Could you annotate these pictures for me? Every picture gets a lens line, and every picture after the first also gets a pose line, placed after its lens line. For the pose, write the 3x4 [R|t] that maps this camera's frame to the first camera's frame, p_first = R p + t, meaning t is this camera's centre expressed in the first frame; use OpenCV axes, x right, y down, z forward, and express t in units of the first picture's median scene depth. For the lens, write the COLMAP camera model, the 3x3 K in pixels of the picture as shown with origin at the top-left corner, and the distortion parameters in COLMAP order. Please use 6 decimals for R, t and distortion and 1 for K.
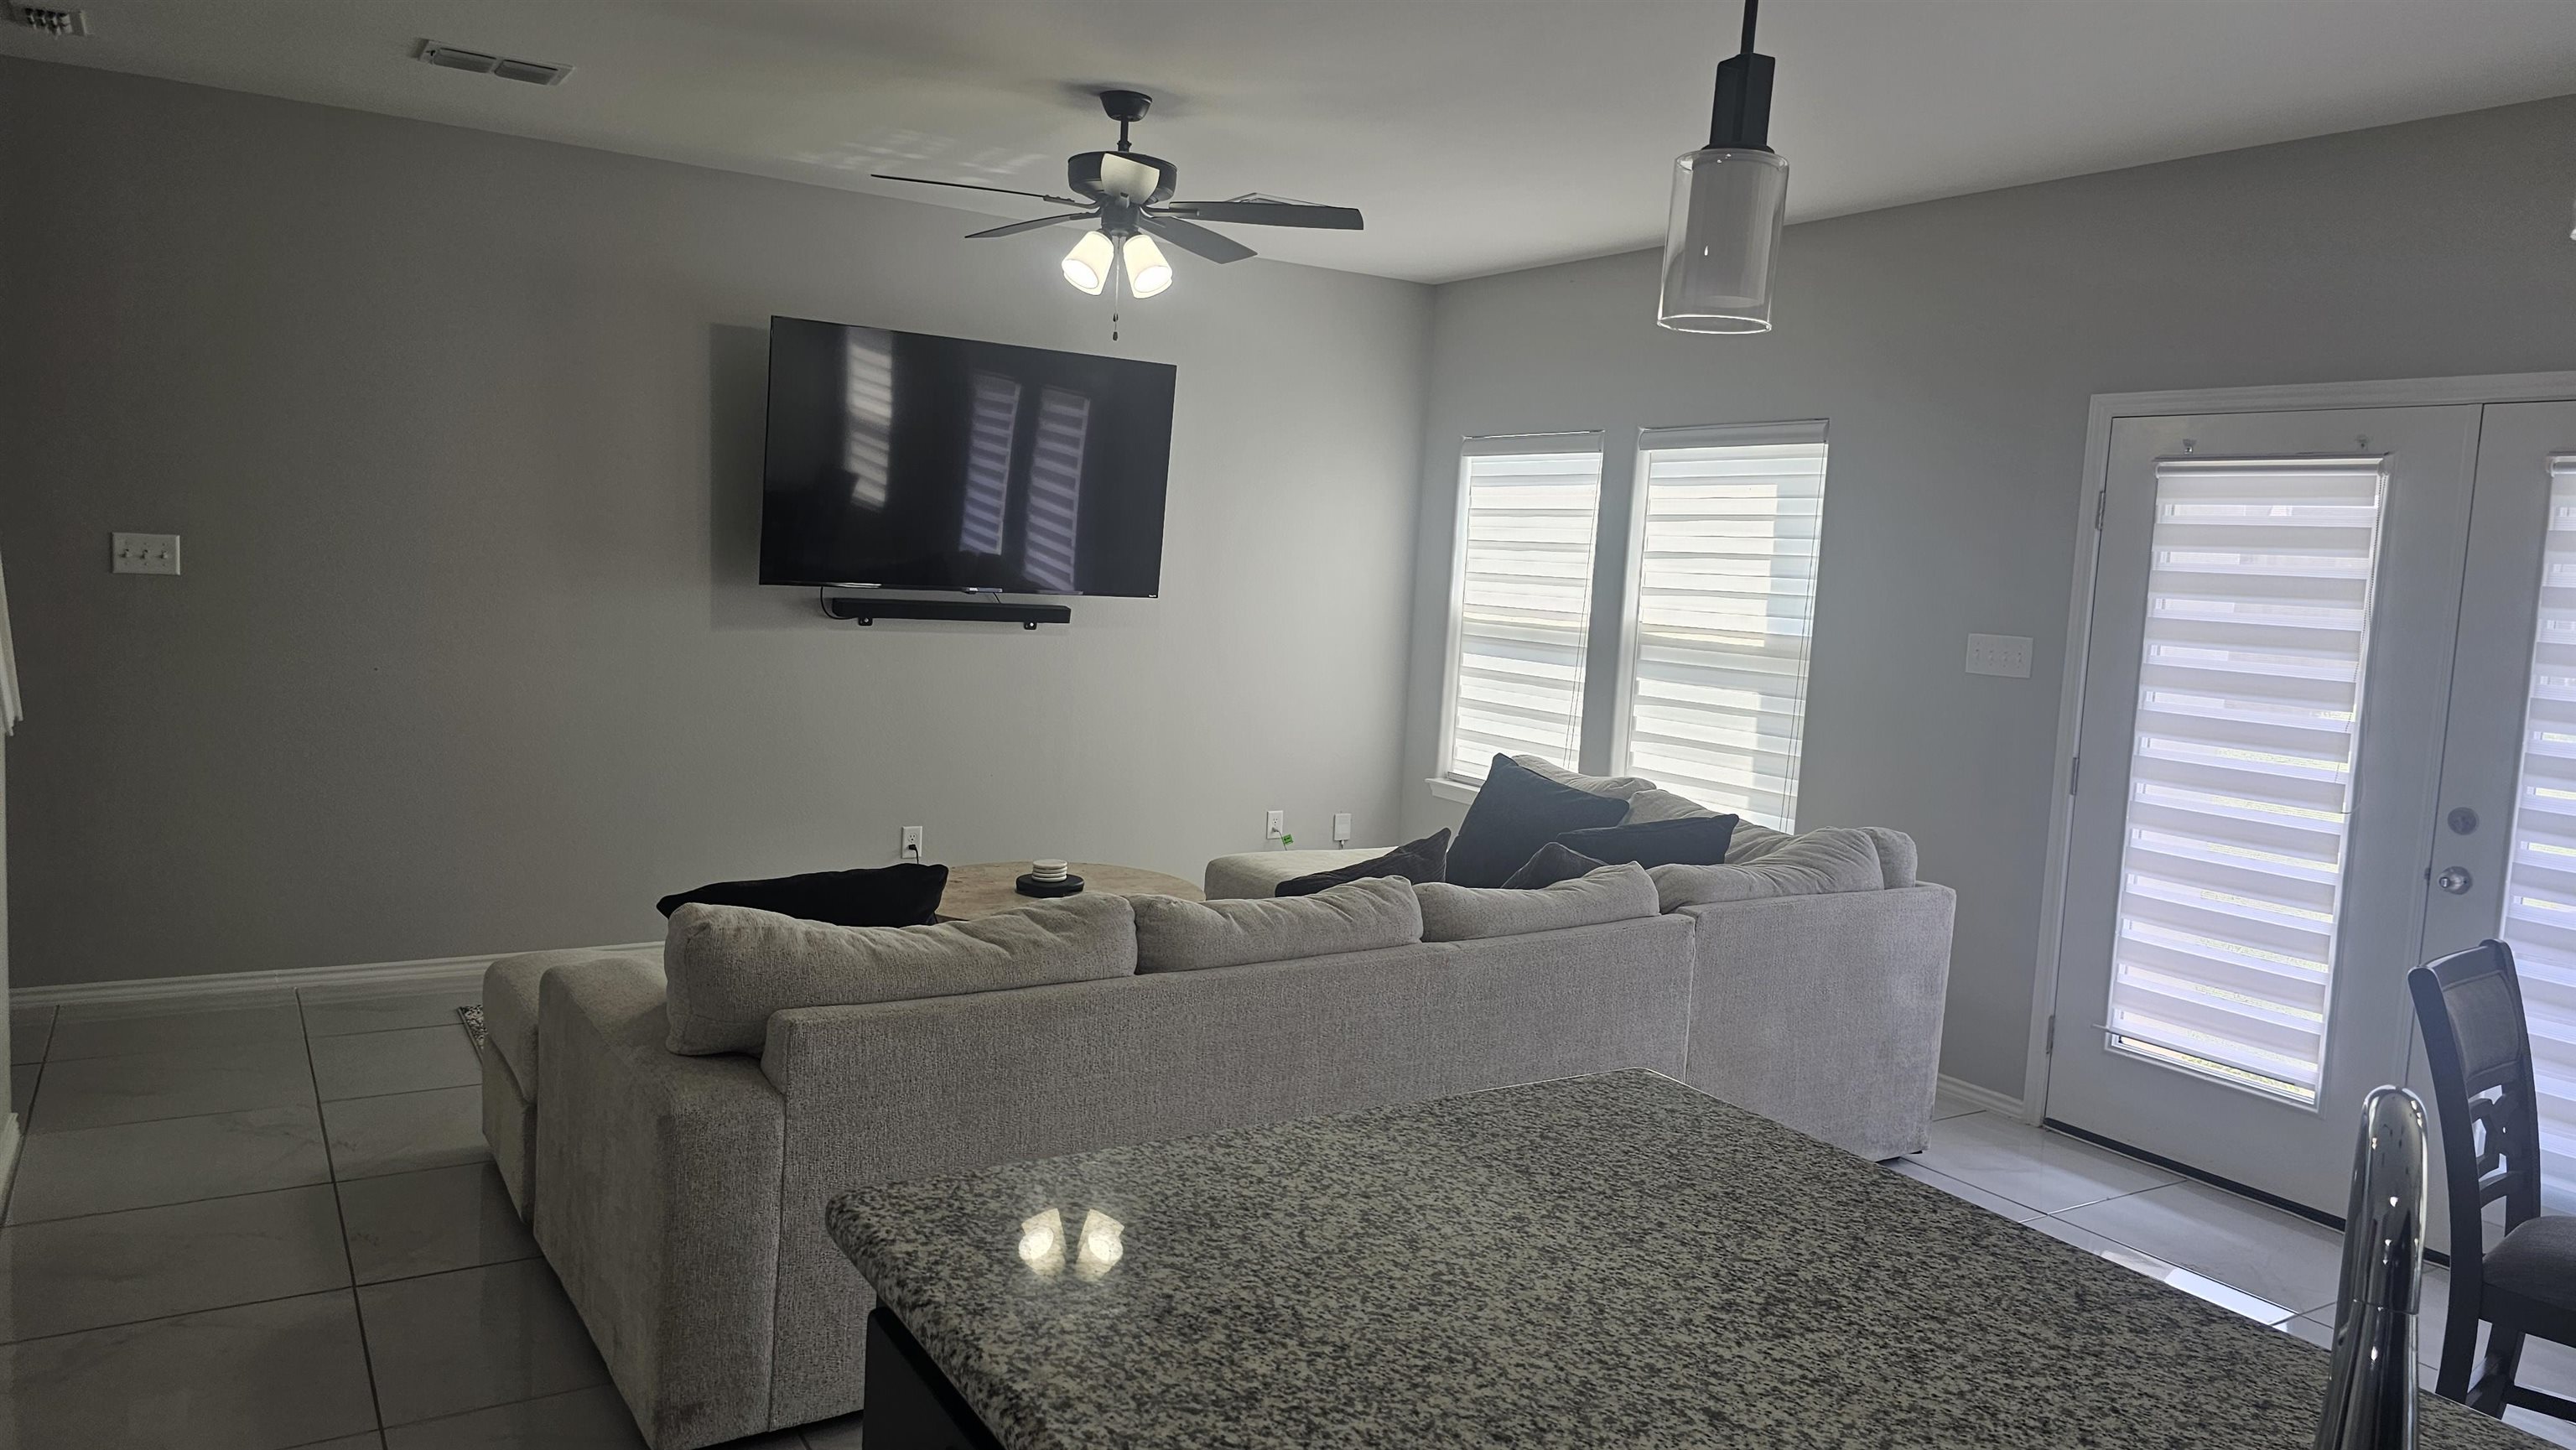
lens RADIAL K [[1726.9, 0, 1246.7], [0, 1726.9, 671.3], [0, 0, 1]] dist [0.064502, -0.062335]
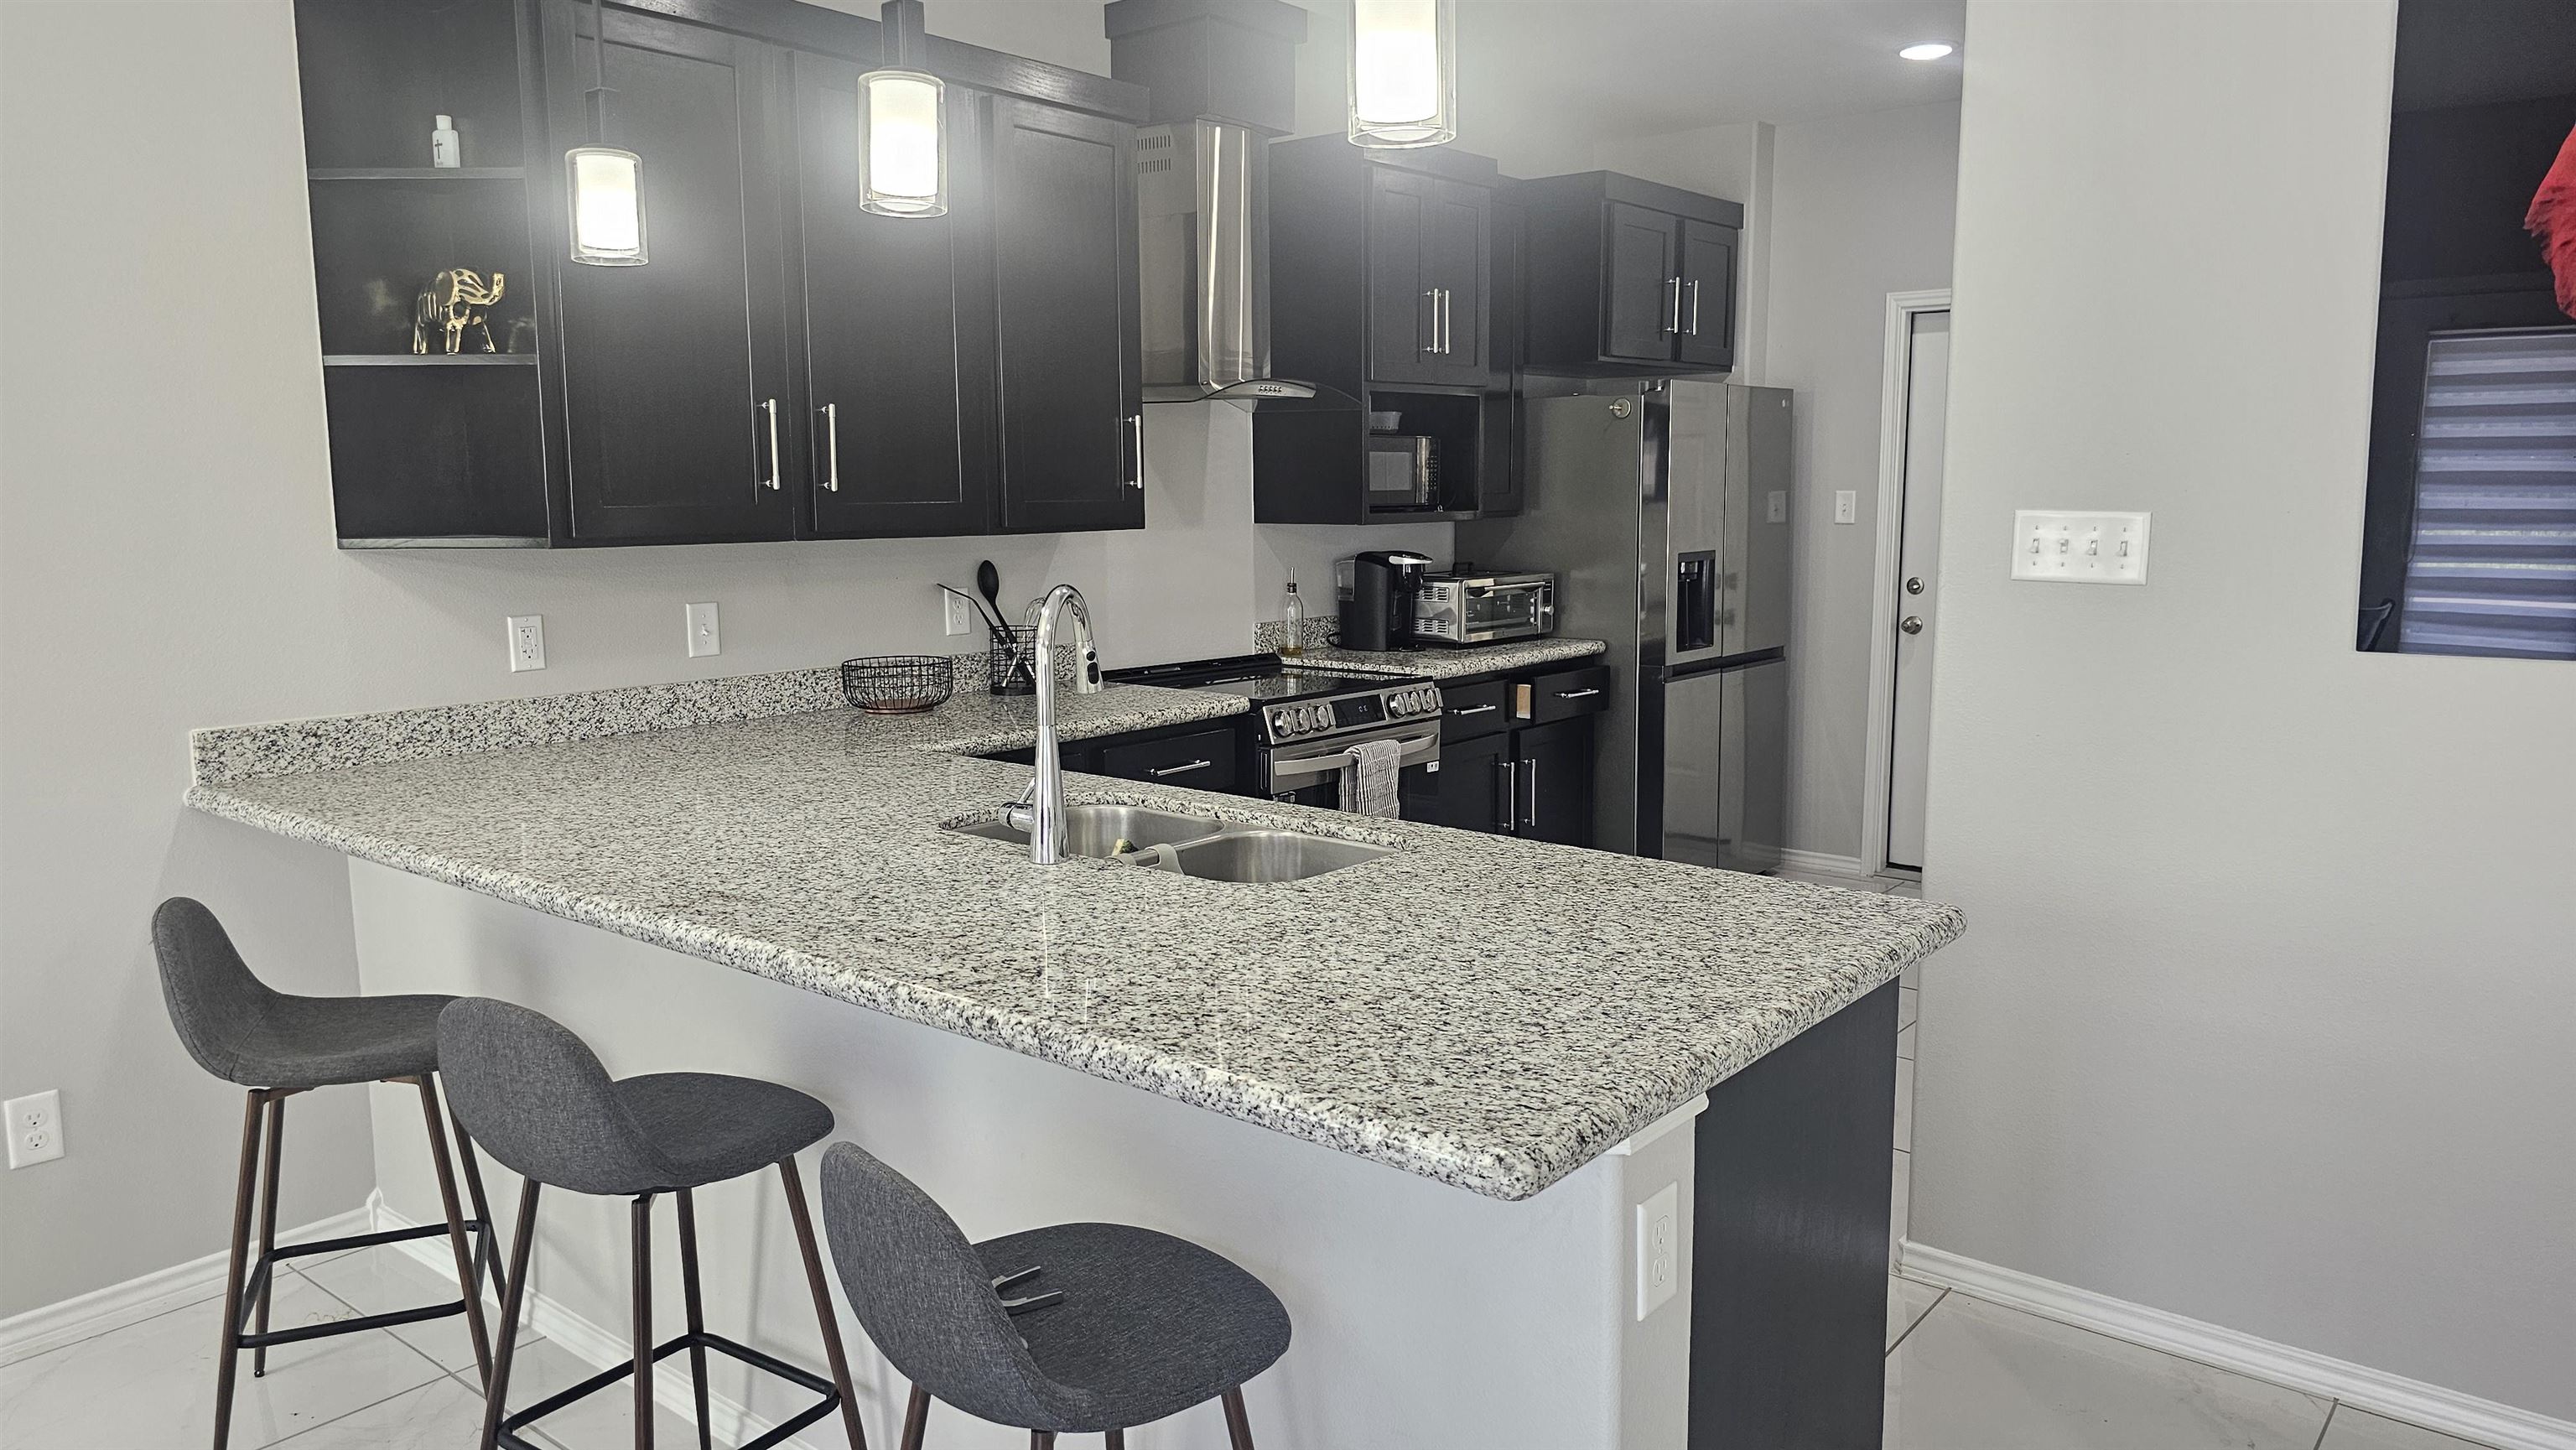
lens RADIAL K [[1726.9, 0, 1295.8], [0, 1726.9, 715.7], [0, 0, 1]] dist [0.064502, -0.062335]
pose [[-0.939029, -0.007152, -0.343765, 0.235453], [-0.075267, 0.979811, 0.185217, -0.015912], [0.335500, 0.199798, -0.920609, 0.692280]]
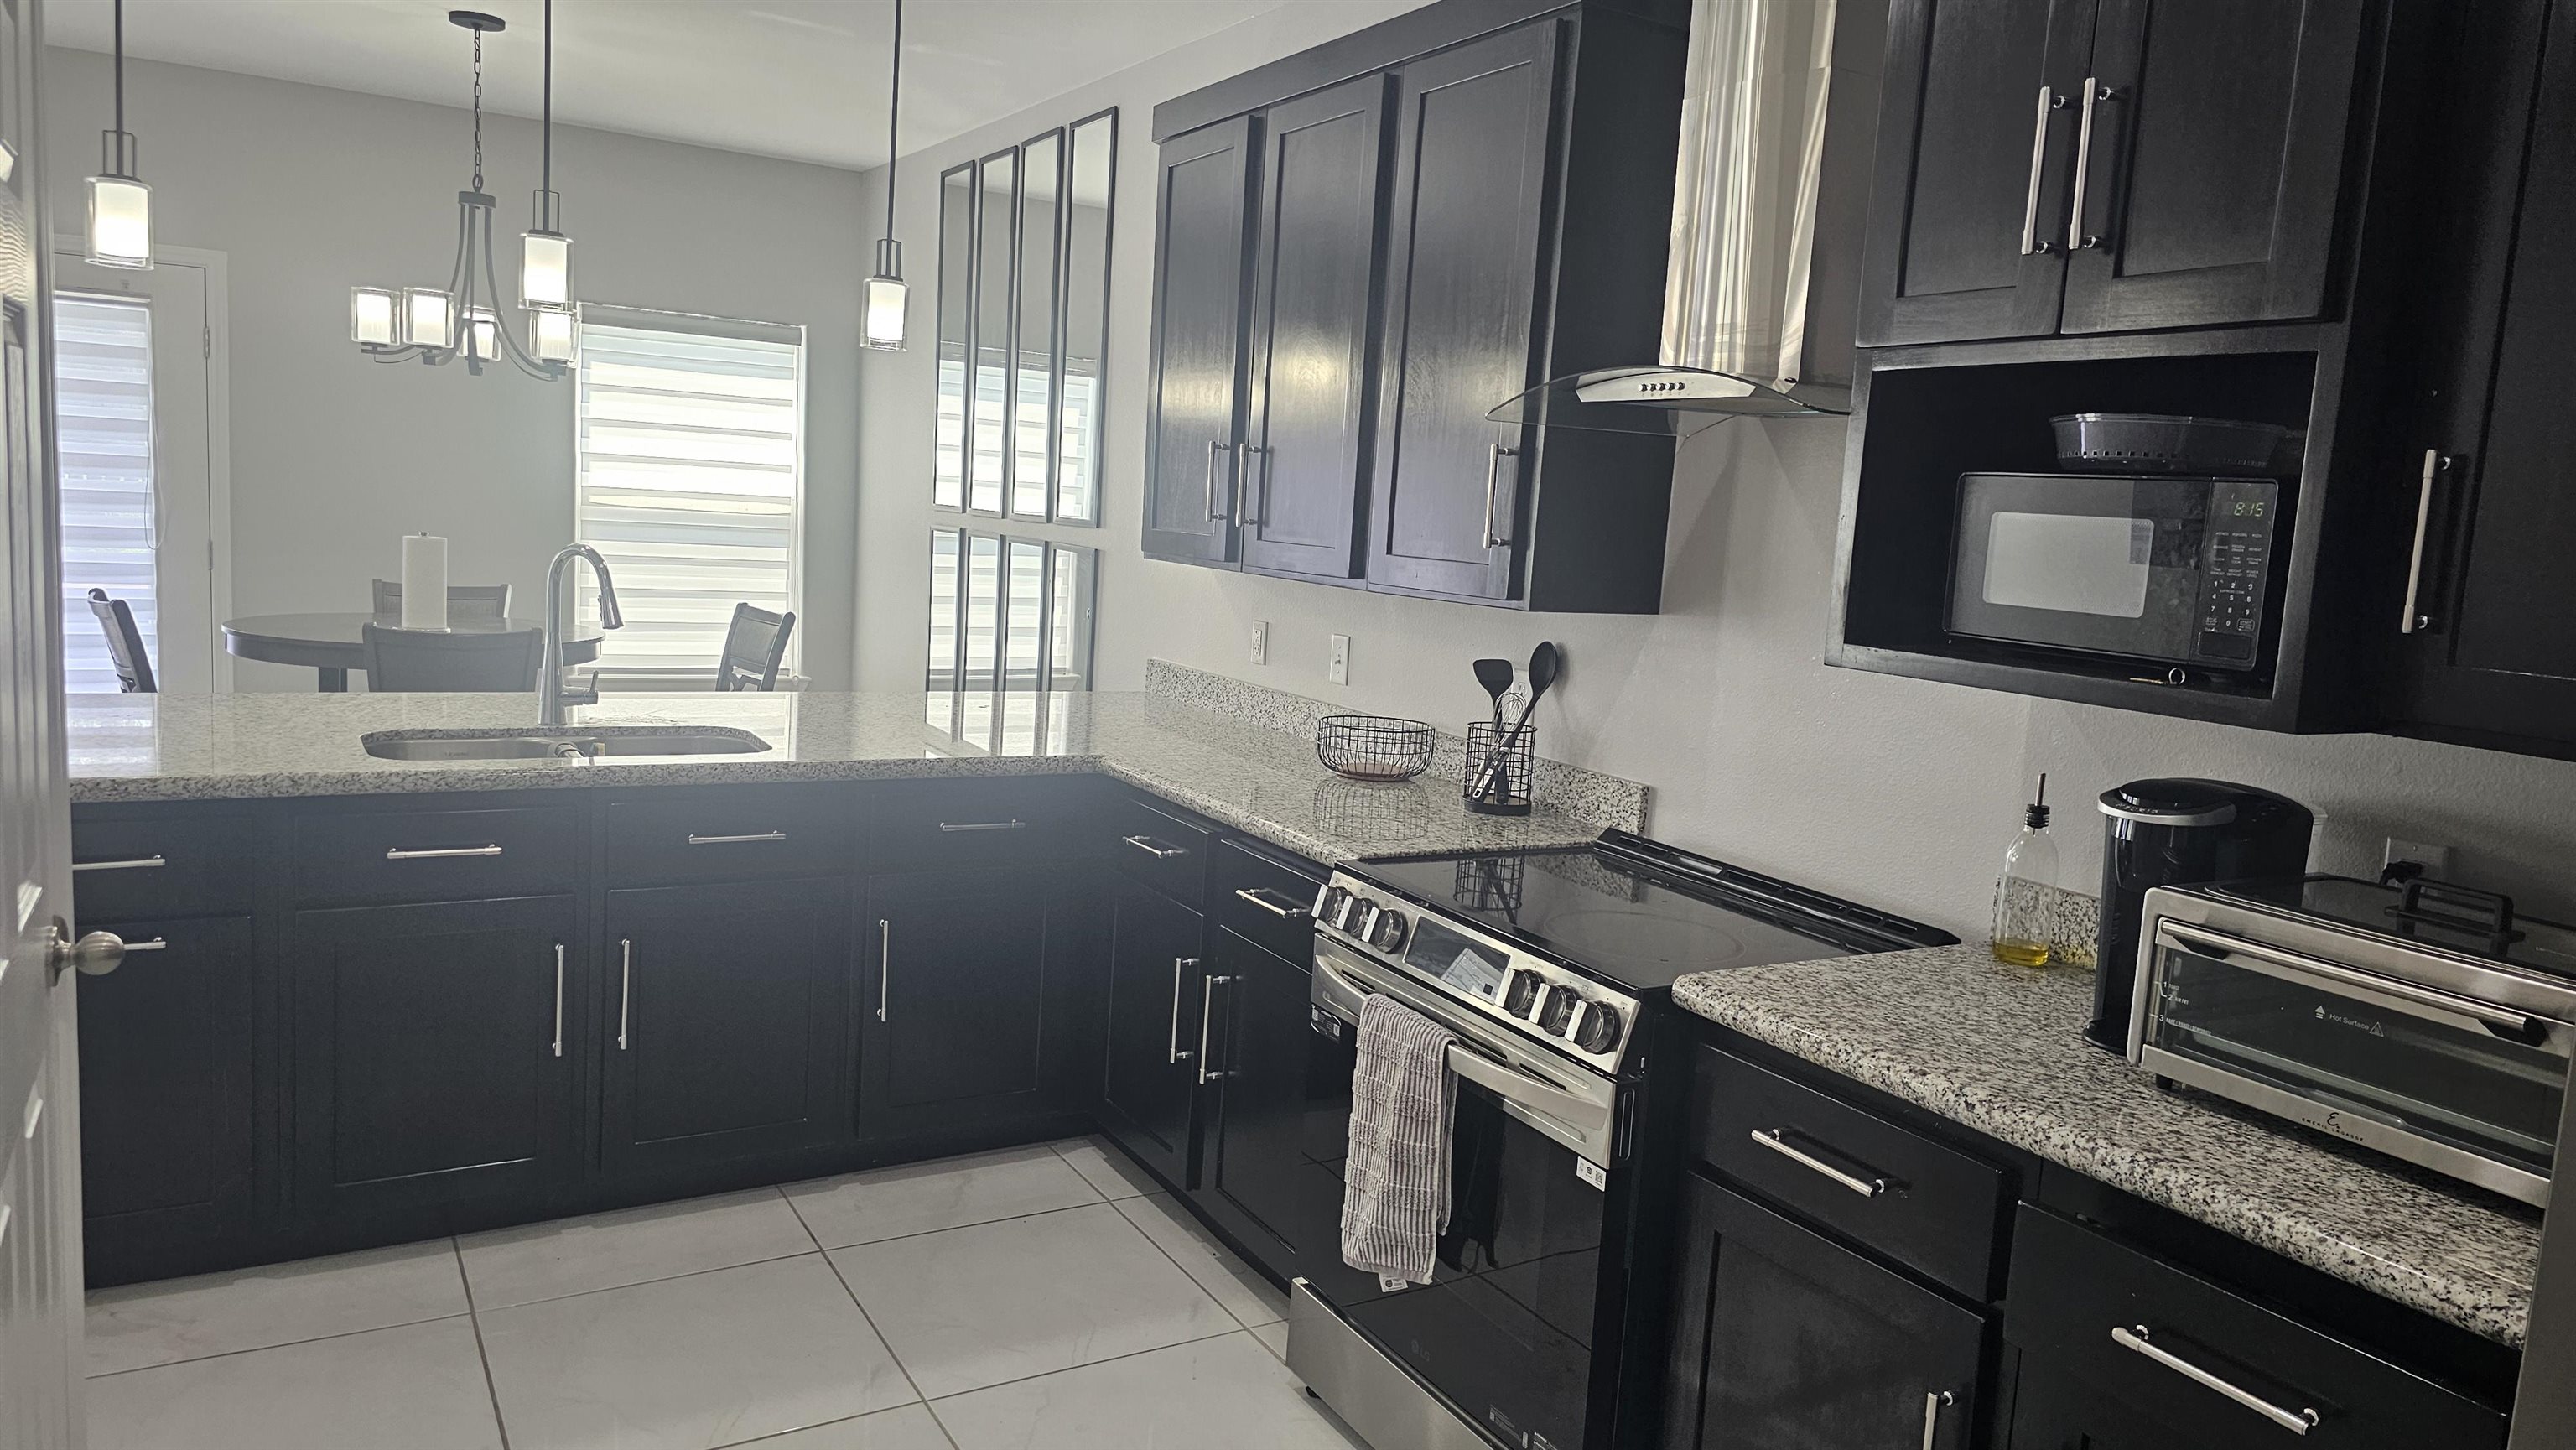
lens RADIAL K [[1726.9, 0, 1286.8], [0, 1726.9, 710.6], [0, 0, 1]] dist [0.064502, -0.062335]
pose [[0.016458, -0.174650, 0.984493, -0.610724], [0.010612, 0.984601, 0.174492, -0.010193], [-0.999808, 0.007575, 0.018058, -0.116421]]
